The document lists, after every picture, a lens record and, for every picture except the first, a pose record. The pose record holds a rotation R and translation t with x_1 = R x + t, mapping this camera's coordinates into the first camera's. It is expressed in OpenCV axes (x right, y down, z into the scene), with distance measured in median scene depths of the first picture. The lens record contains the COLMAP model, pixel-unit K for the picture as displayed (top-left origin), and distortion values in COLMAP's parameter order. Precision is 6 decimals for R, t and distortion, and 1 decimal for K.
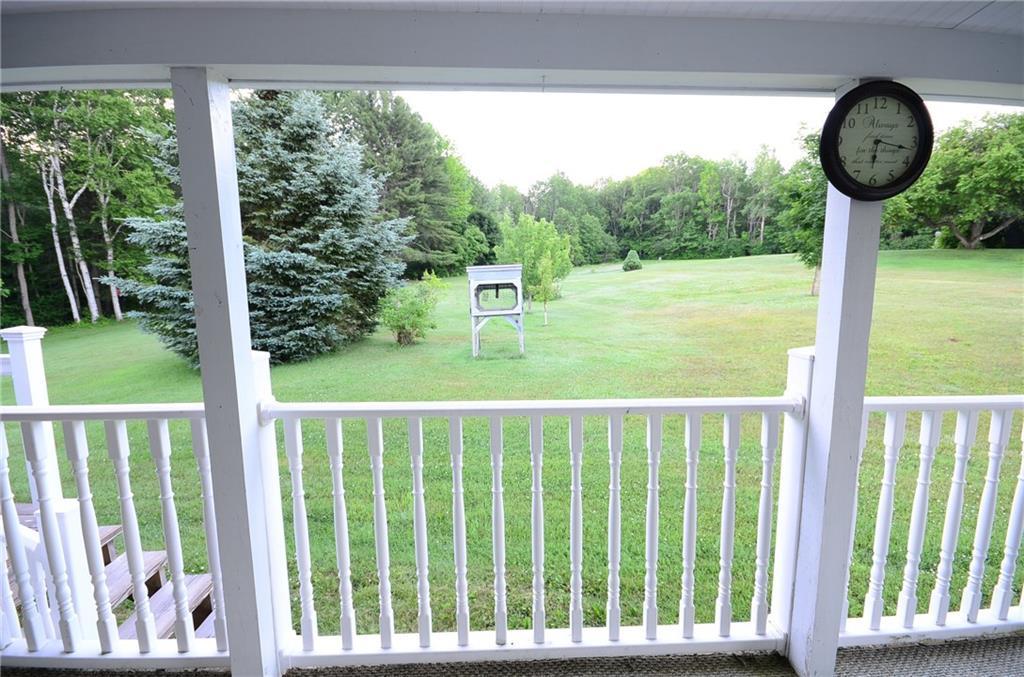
lens RADIAL K [[445.0, 0, 512.0], [0, 445.0, 338.5], [0, 0, 1]] dist [0.005481, -0.012071]
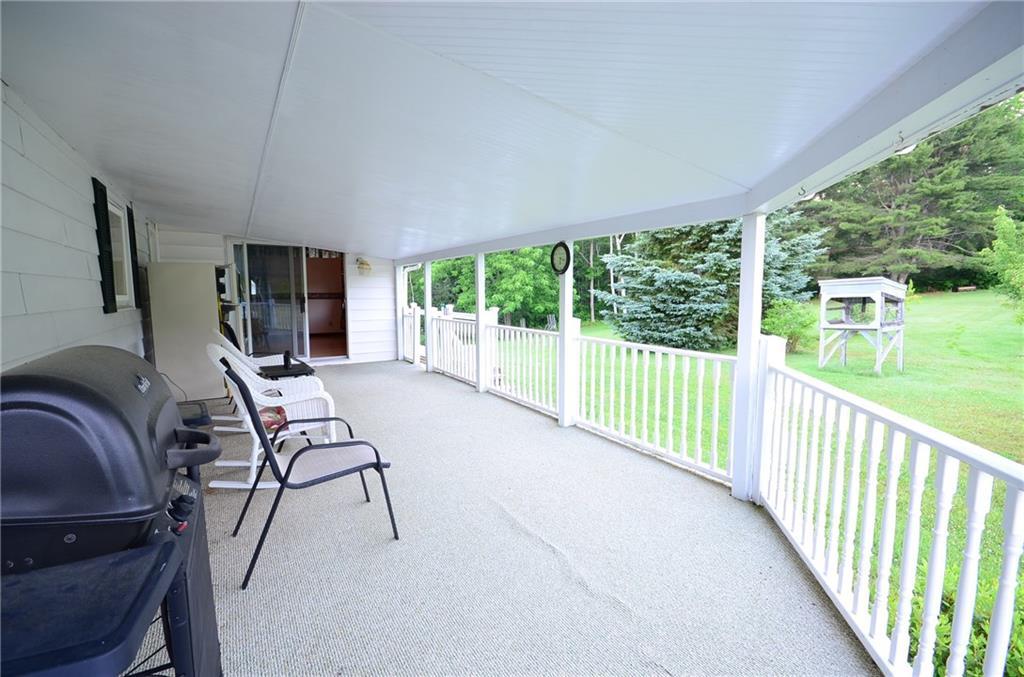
lens RADIAL K [[445.0, 0, 512.0], [0, 445.0, 338.5], [0, 0, 1]] dist [0.005481, -0.012071]
pose [[0.494309, 0.093899, -0.864200, 0.424924], [-0.113902, 0.992574, 0.042697, 0.011212], [0.861792, 0.077328, 0.501333, -0.124853]]
